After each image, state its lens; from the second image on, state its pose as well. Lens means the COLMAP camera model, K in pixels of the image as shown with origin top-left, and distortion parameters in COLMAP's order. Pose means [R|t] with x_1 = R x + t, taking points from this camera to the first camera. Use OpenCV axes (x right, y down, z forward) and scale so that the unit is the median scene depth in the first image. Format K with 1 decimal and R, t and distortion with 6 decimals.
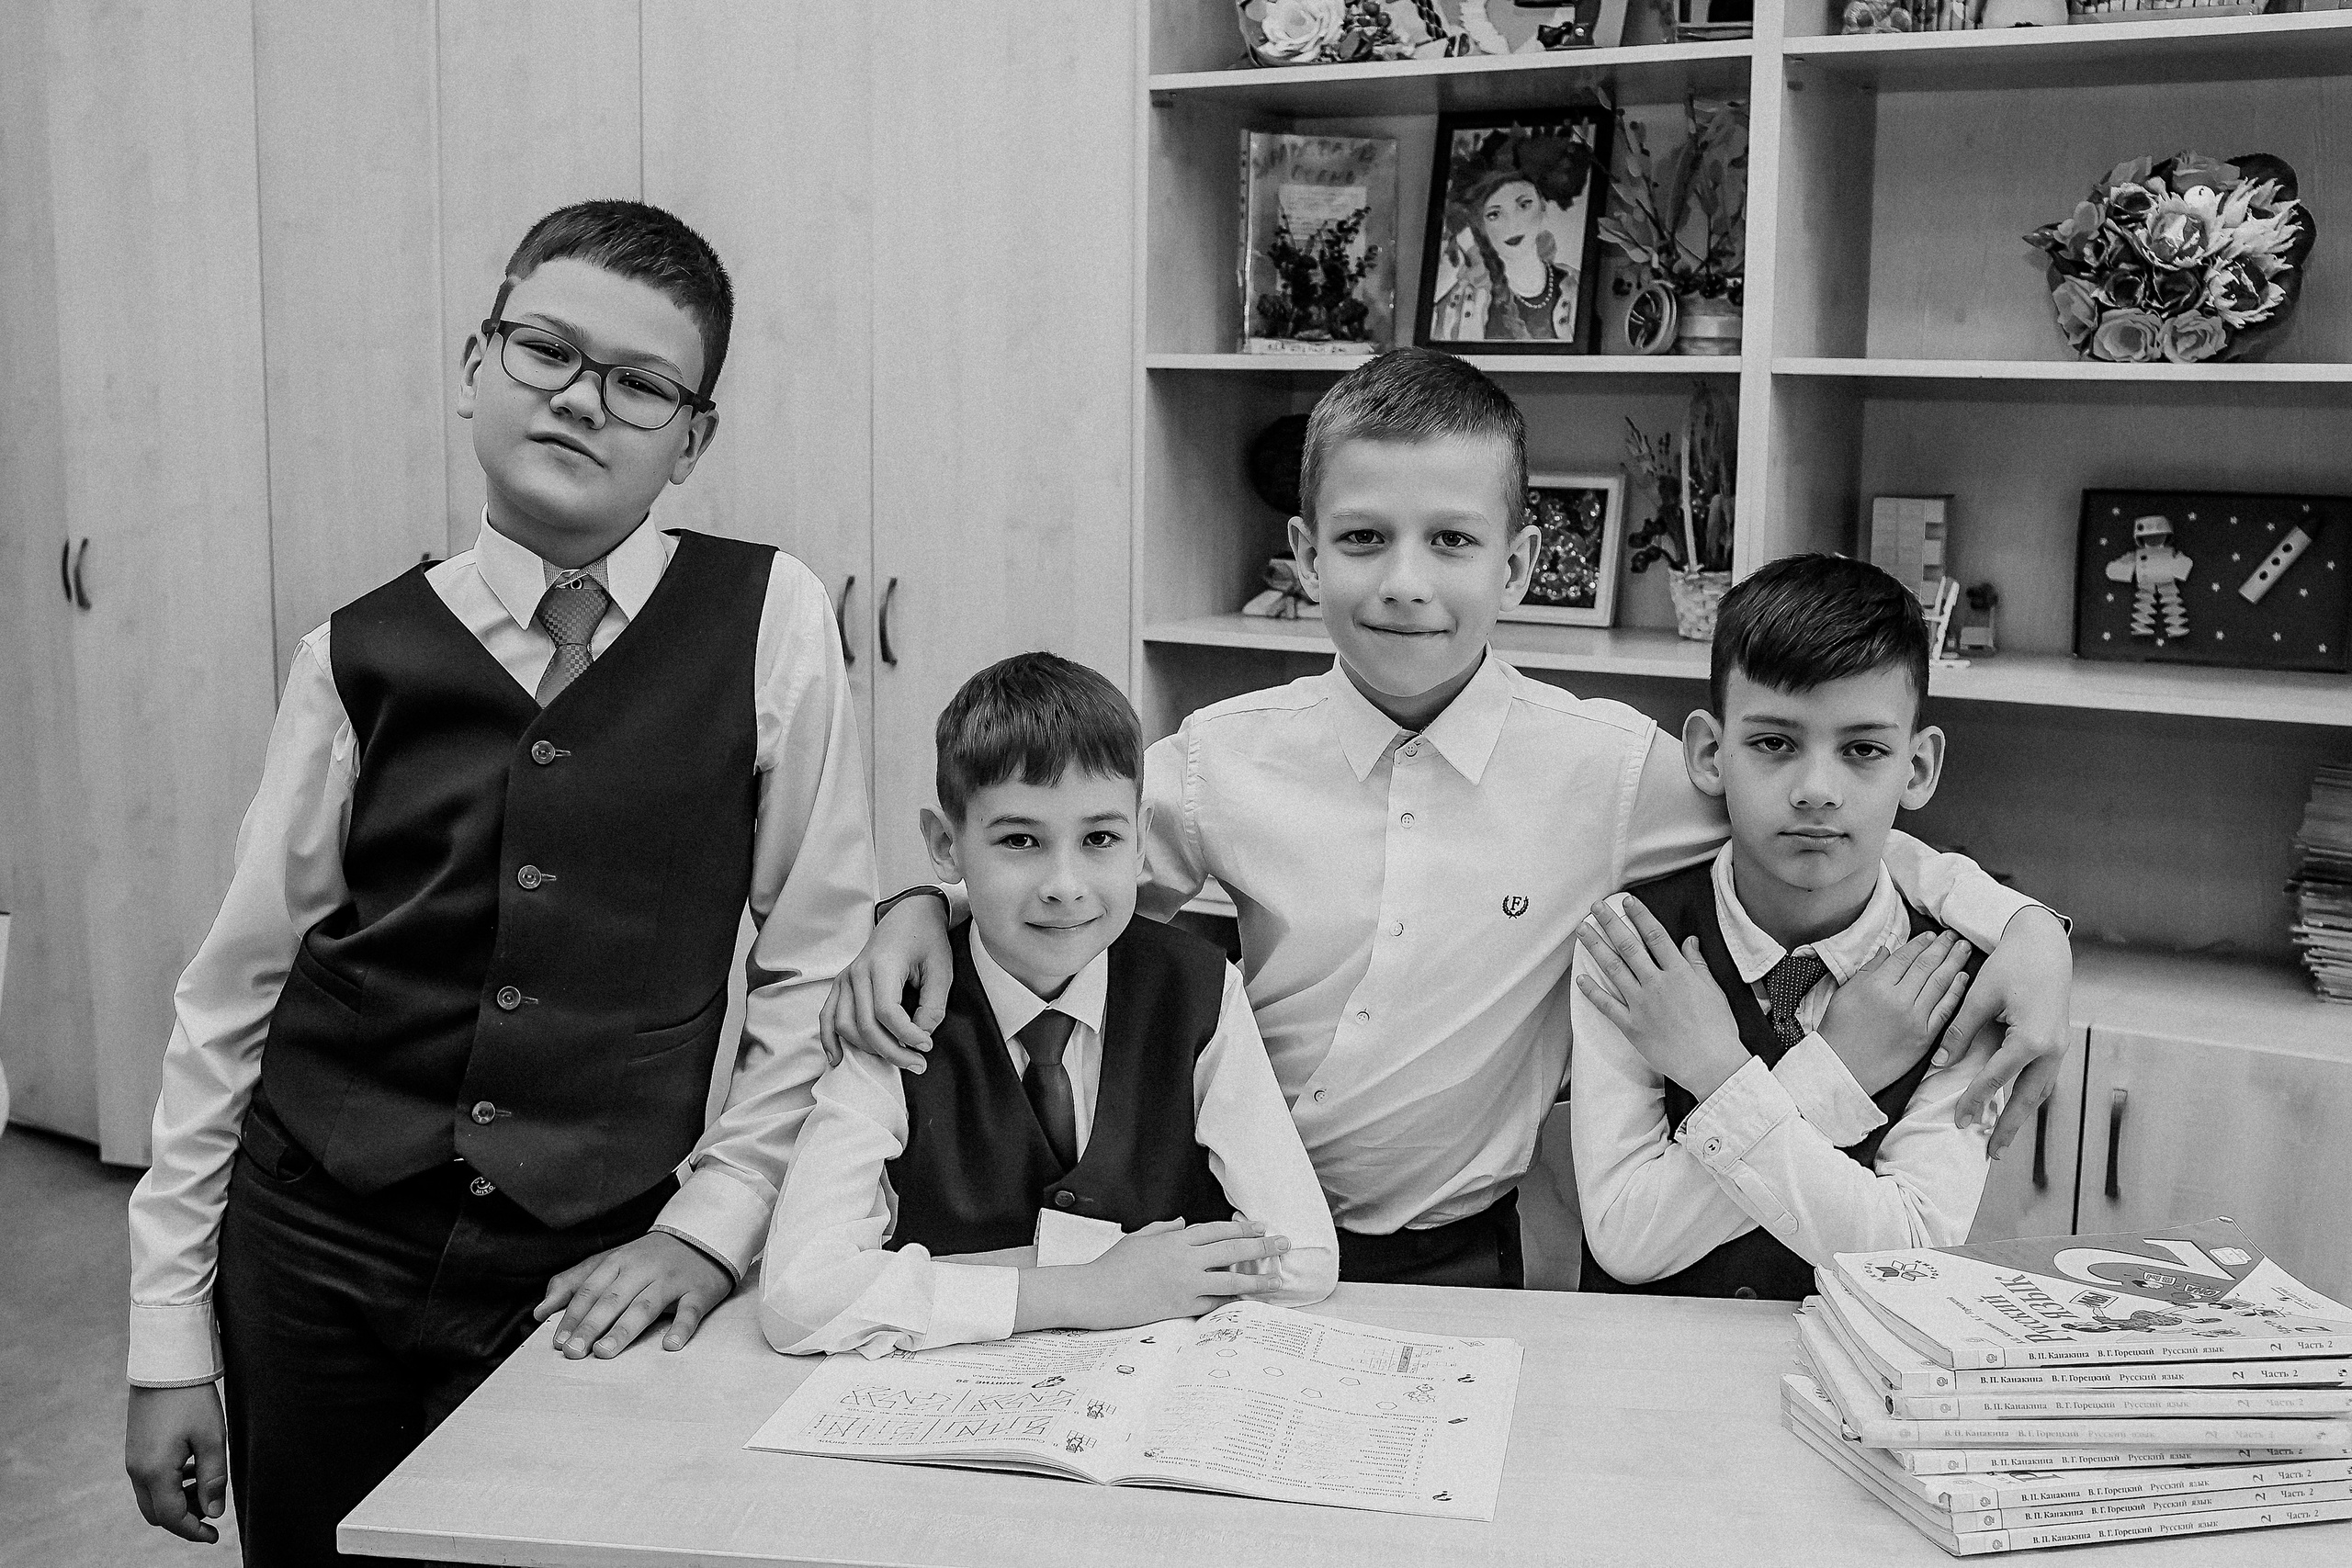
lens RADIAL K [[2538.4, 0, 1133.4], [0, 2538.4, 739.8], [0, 0, 1]] dist [-0.096220, 0.125555]
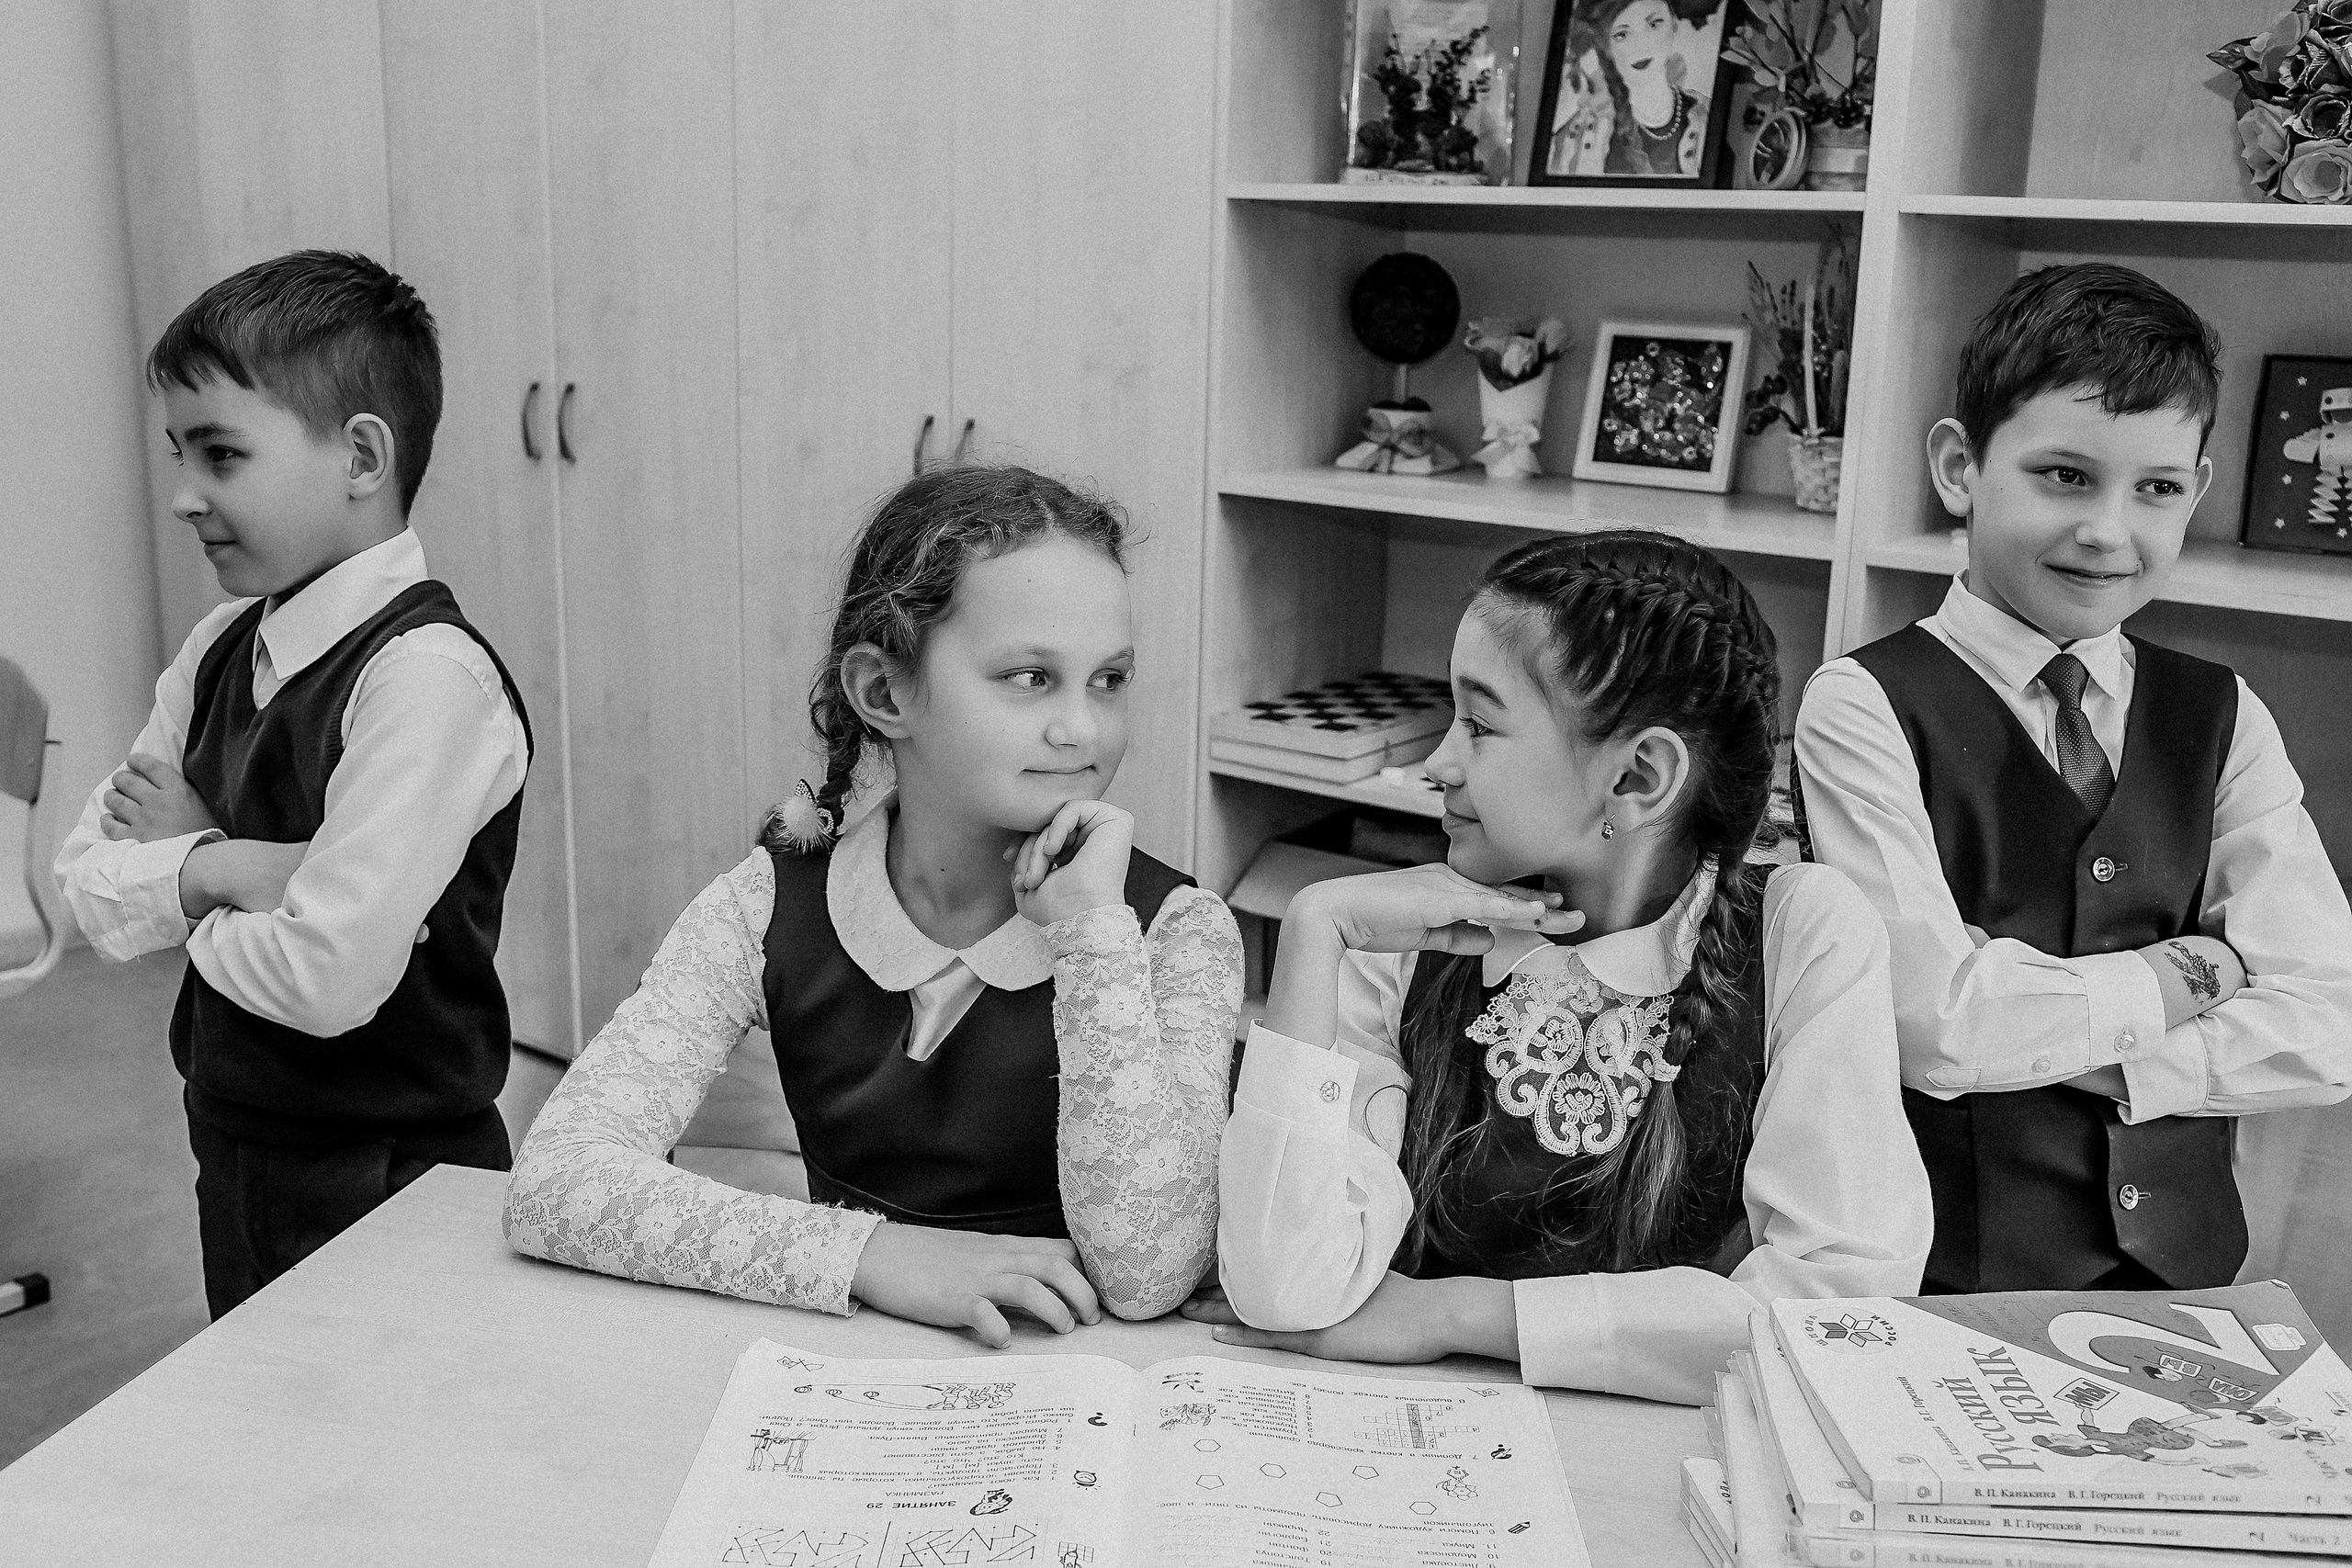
lens RADIAL K [[2287.1, 0, 1175.2], [0, 2287.1, 787.7], [0, 0, 1]] dist [-0.096084, 0.127902]
pose [[0.994315, 0.040746, -0.098372, 0.078336], [-0.030799, 0.994451, 0.100592, -0.015679], [0.101925, -0.096990, 0.990053, 0.156984]]
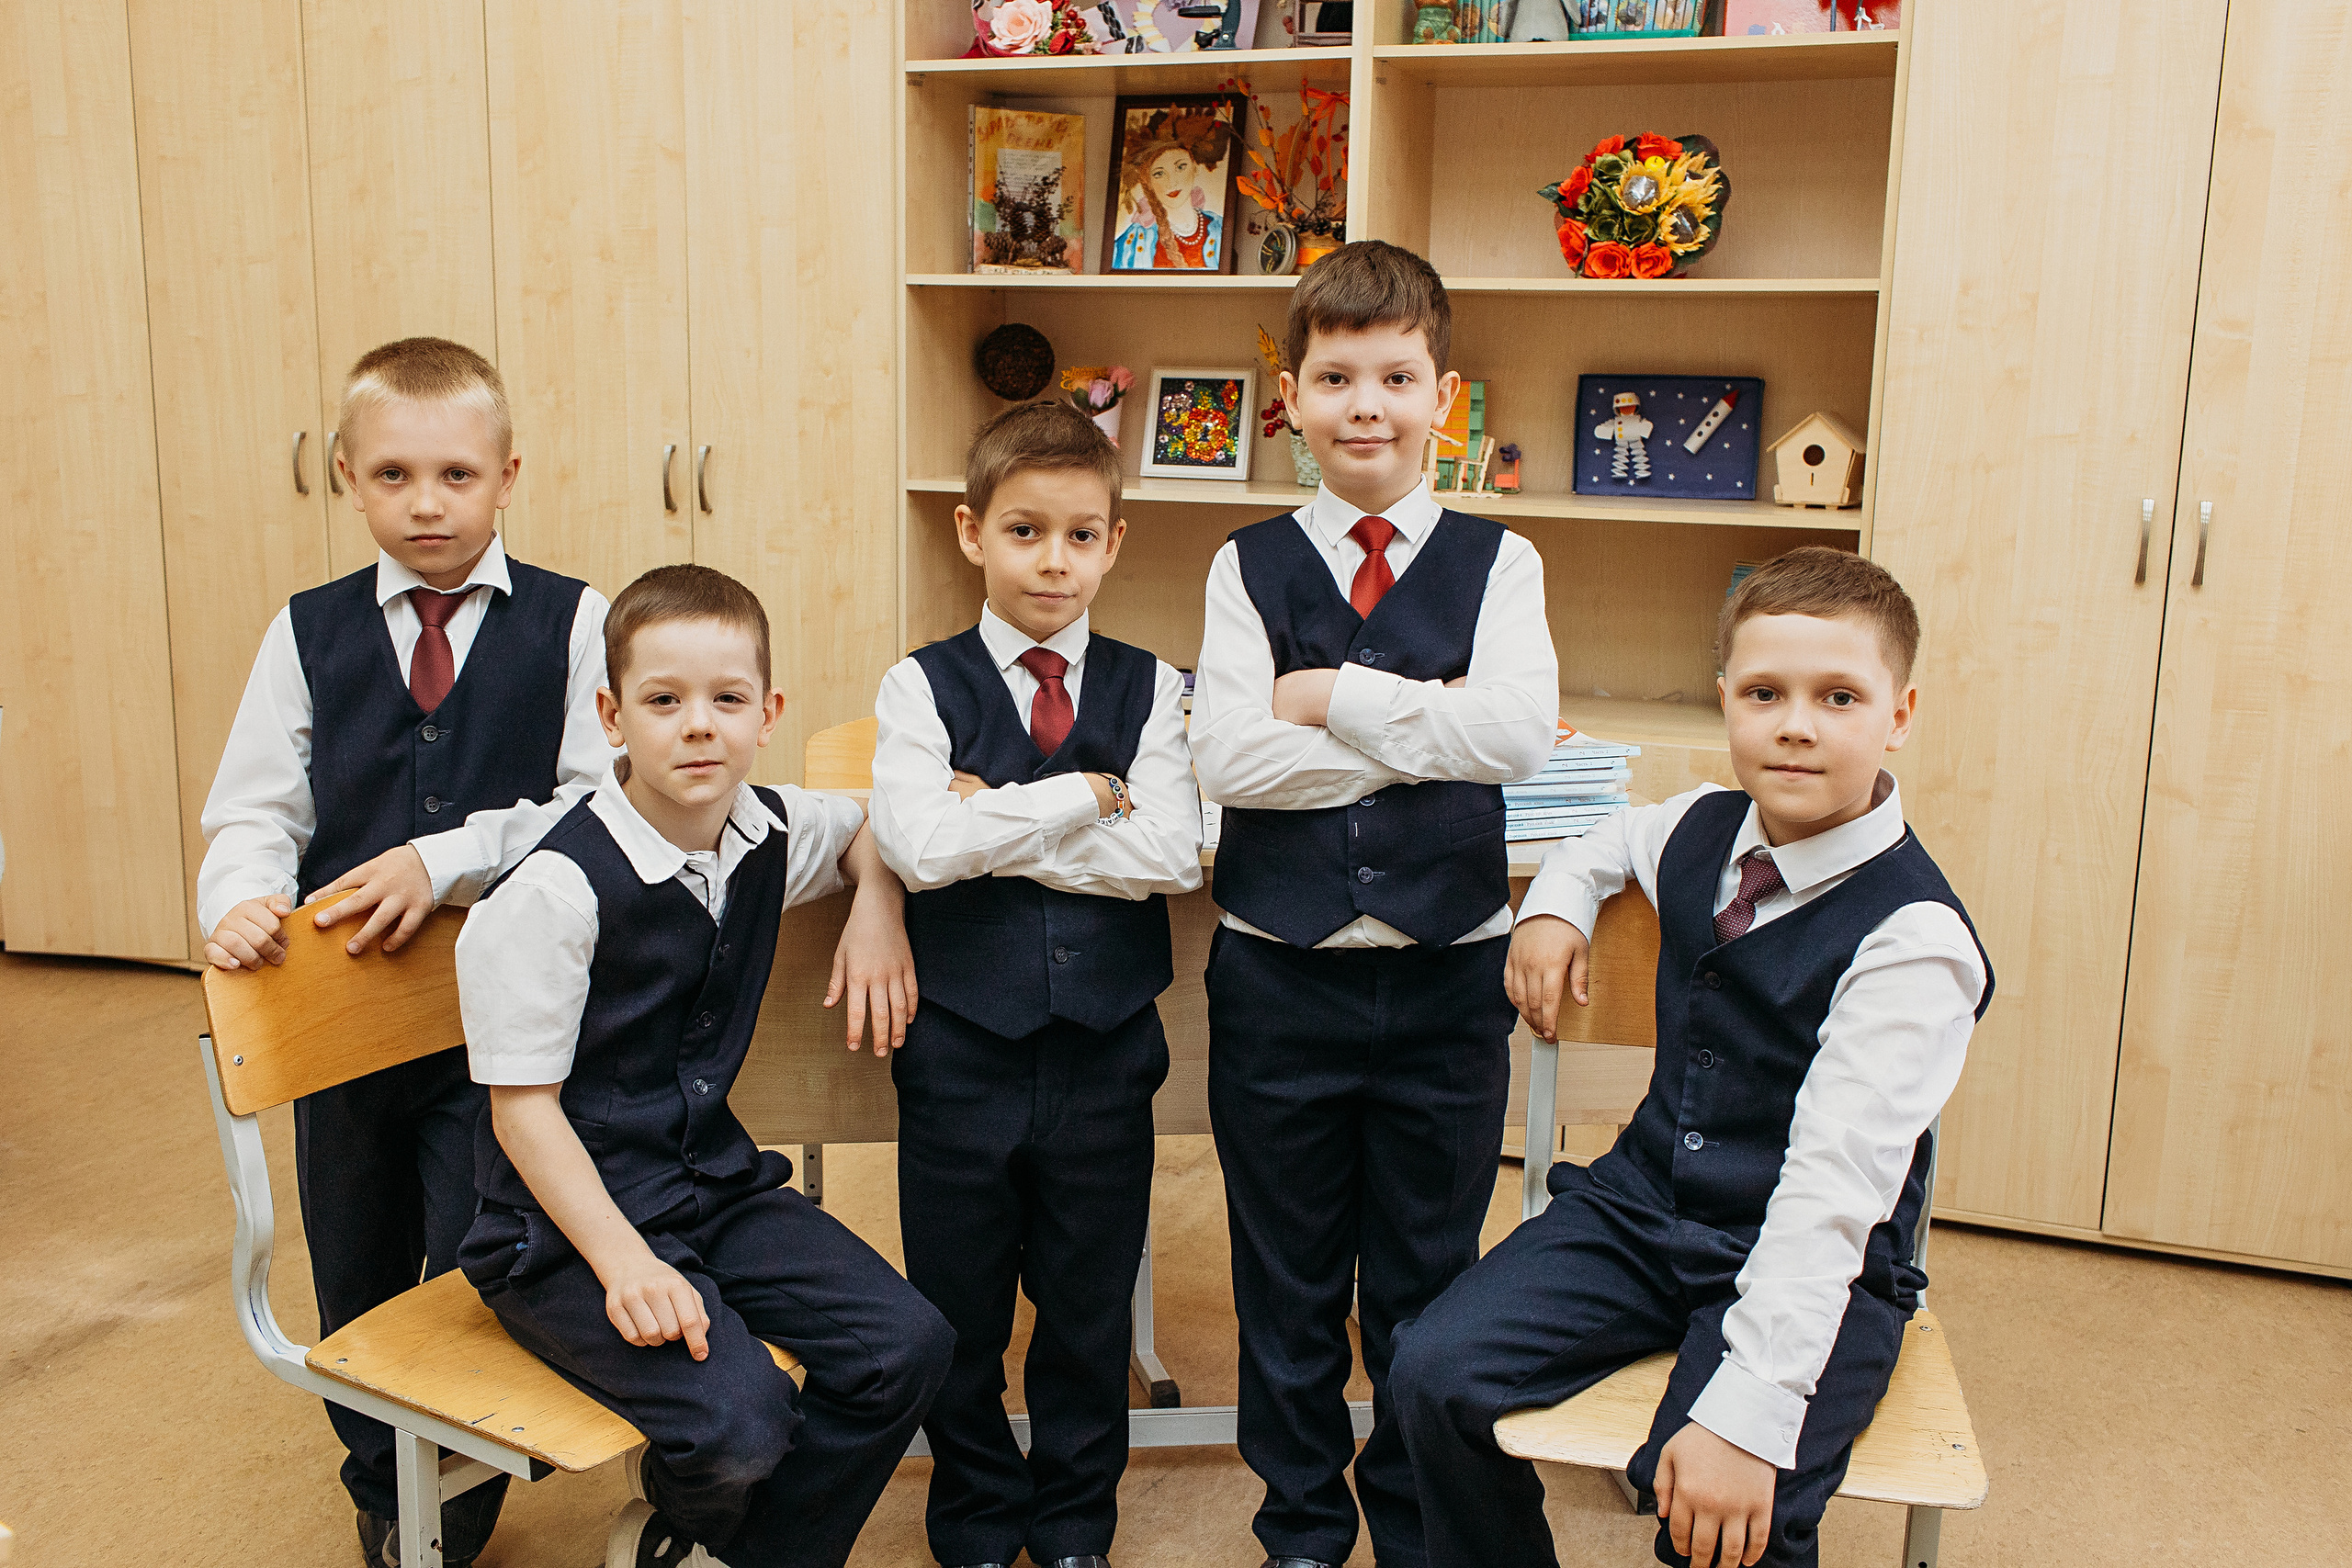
lens RADIAL K [[2271.5, 0, 1172.0], [0, 2271.5, 779.1], [0, 0, 1]] dist [0.009559, 0.001980]
pose [[0.983676, -0.024180, 0.178315, -0.078910], [0.015933, 0.998742, 0.047536, 0.060806], [-0.179240, -0.043918, 0.982825, -0.221898]]
